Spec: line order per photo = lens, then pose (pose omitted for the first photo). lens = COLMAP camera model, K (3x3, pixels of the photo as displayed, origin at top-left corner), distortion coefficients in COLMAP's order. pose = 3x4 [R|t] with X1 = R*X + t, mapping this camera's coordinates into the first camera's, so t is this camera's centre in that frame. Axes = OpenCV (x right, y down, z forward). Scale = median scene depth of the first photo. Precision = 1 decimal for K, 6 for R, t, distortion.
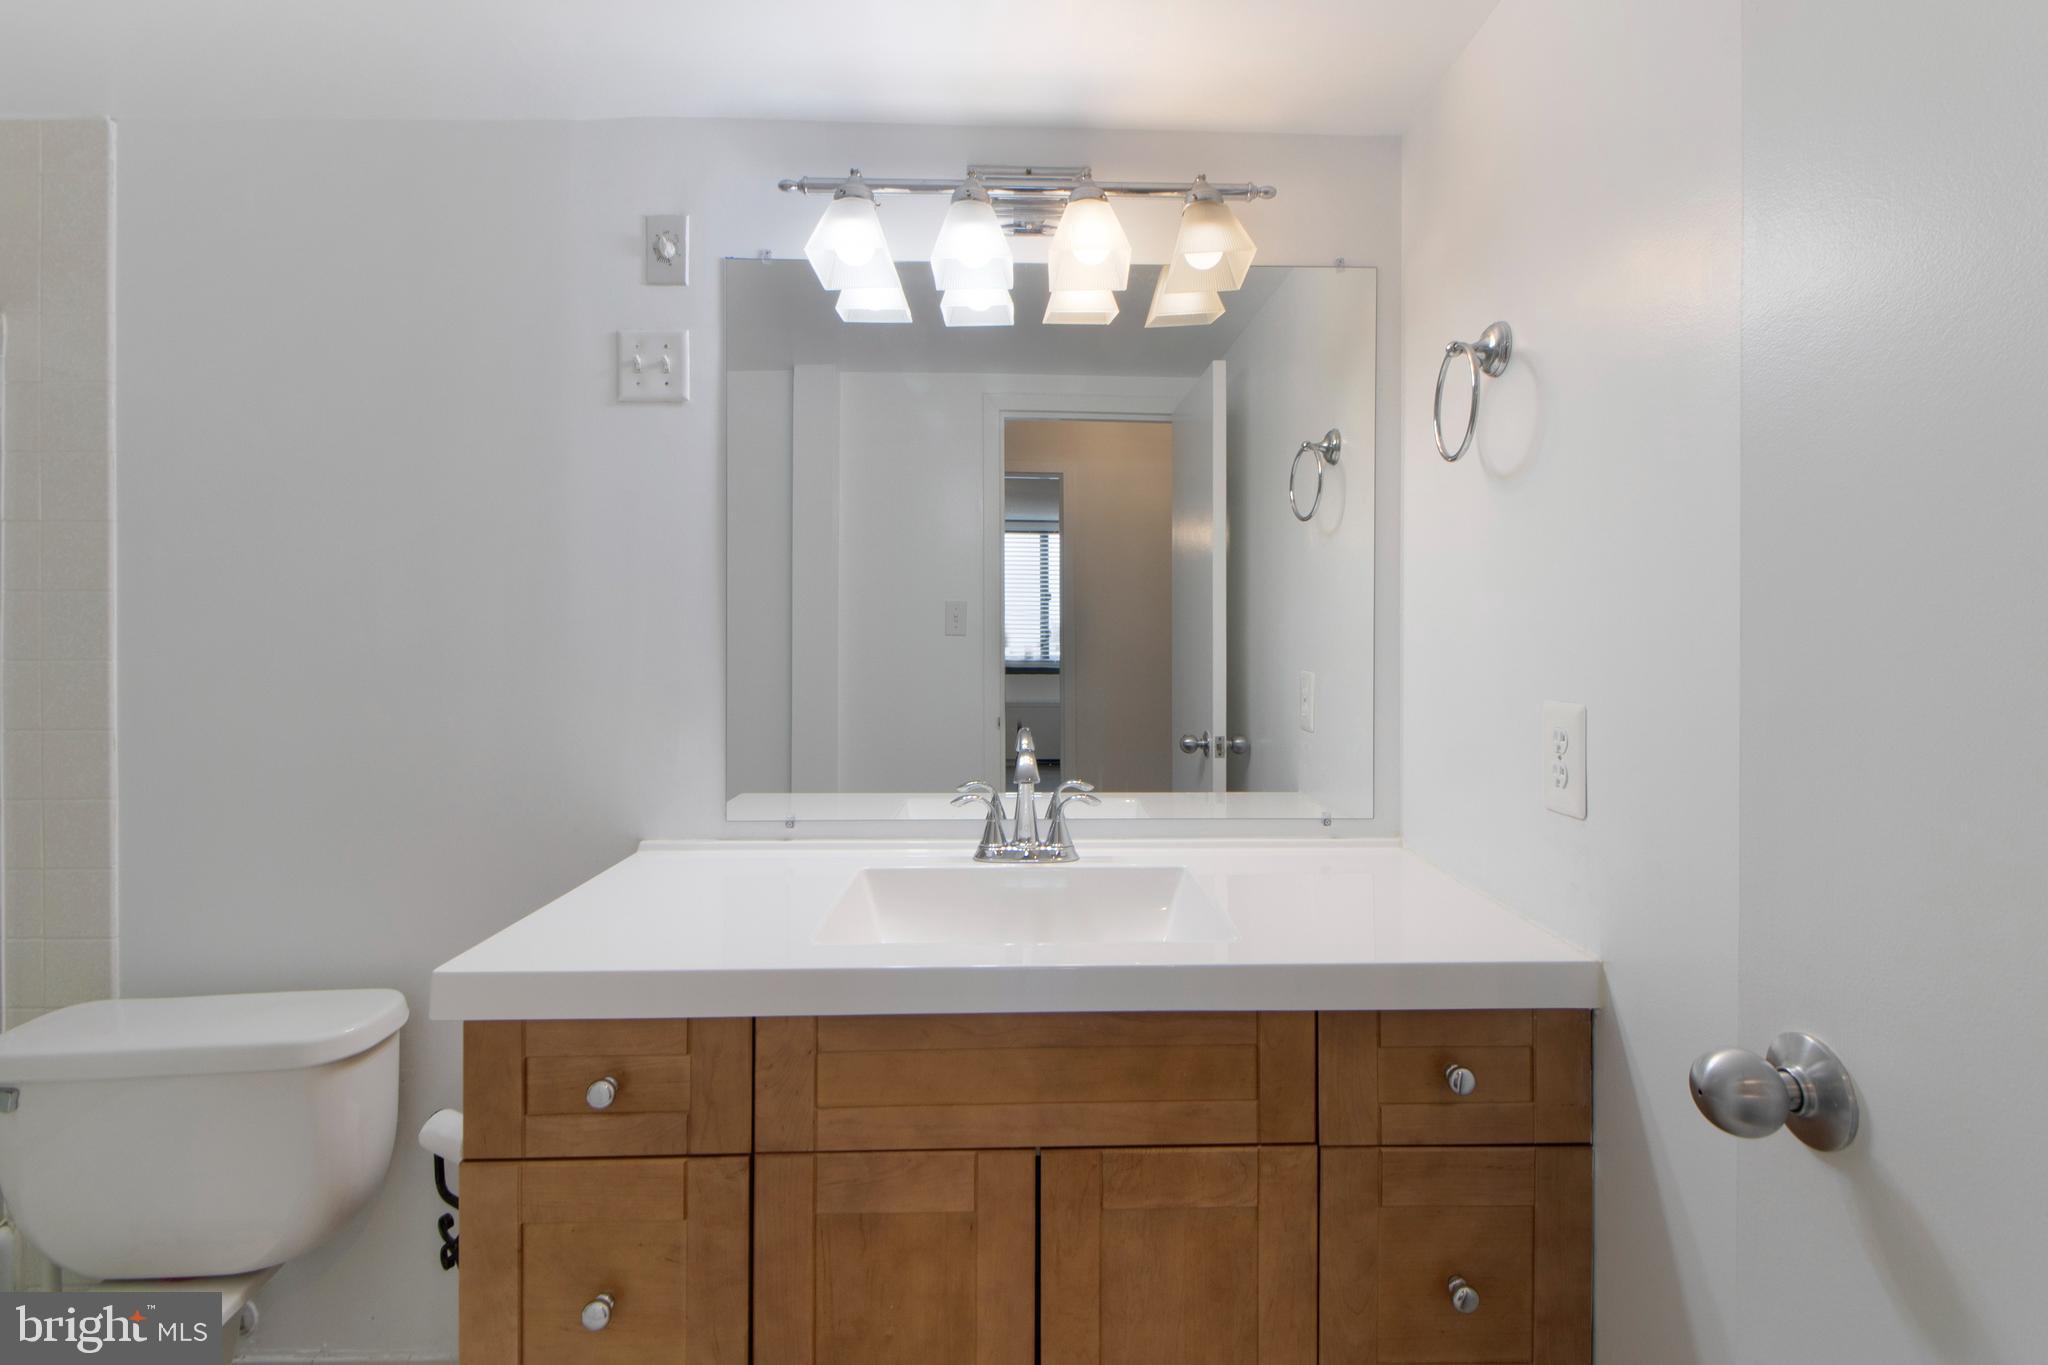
lens RADIAL K [[978.3, 0, 1058.4], [0, 978.3, 640.5], [0, 0, 1]] dist [0.031142, -0.017844]
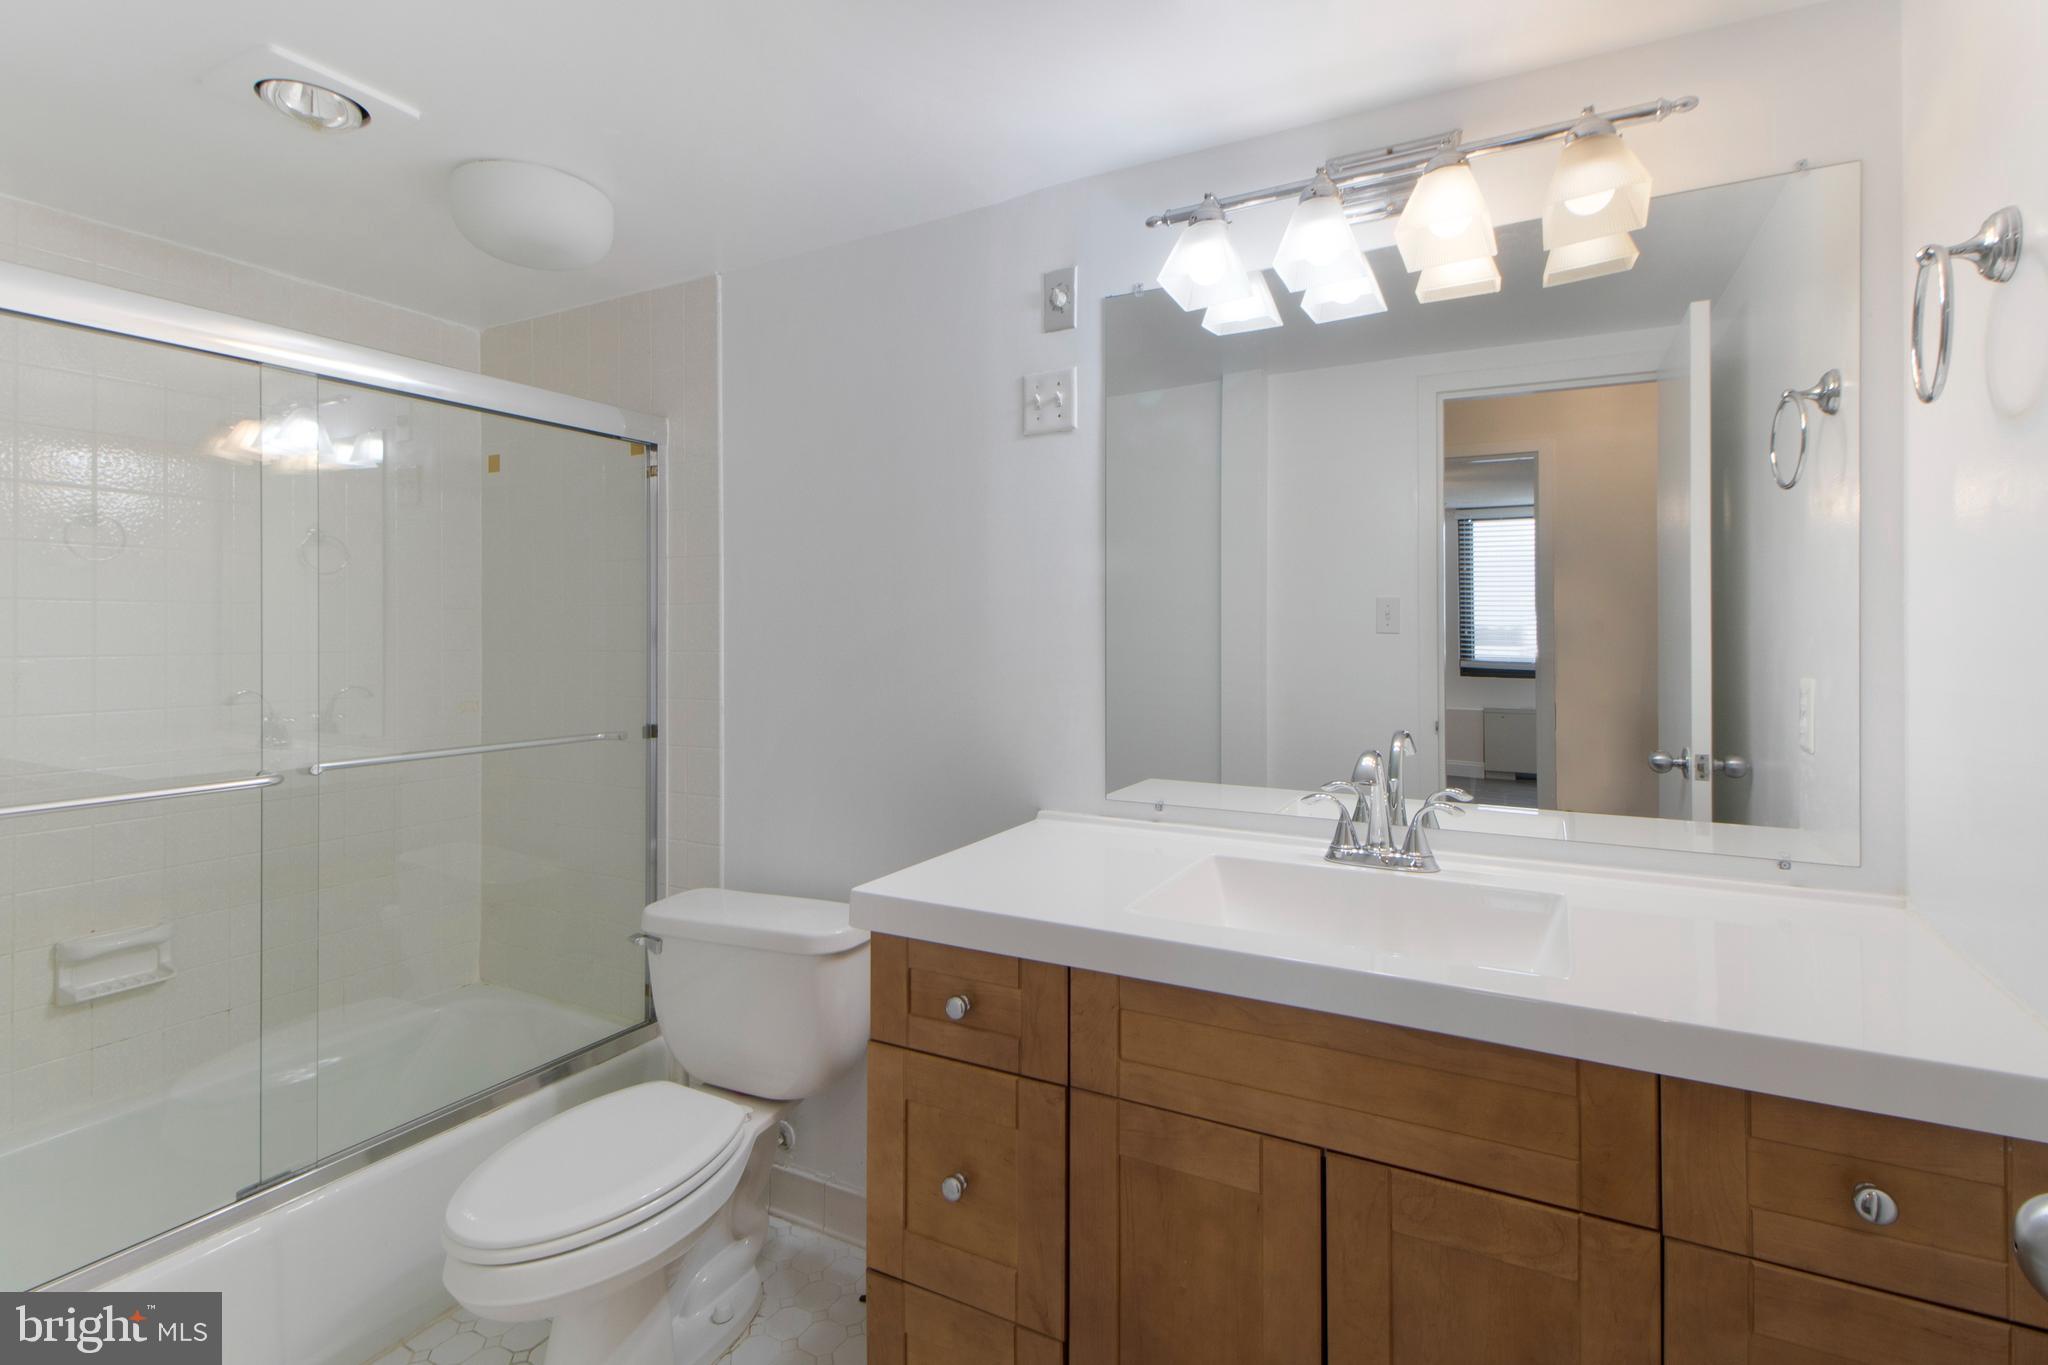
lens RADIAL K [[973.3, 0, 1038.7], [0, 973.3, 634.7], [0, 0, 1]] dist [0.039937, -0.014640]
pose [[0.870009, -0.001658, -0.493033, 0.153966], [-0.000458, 0.999991, -0.004172, 0.000493], [0.493035, 0.003855, 0.870001, -0.006207]]
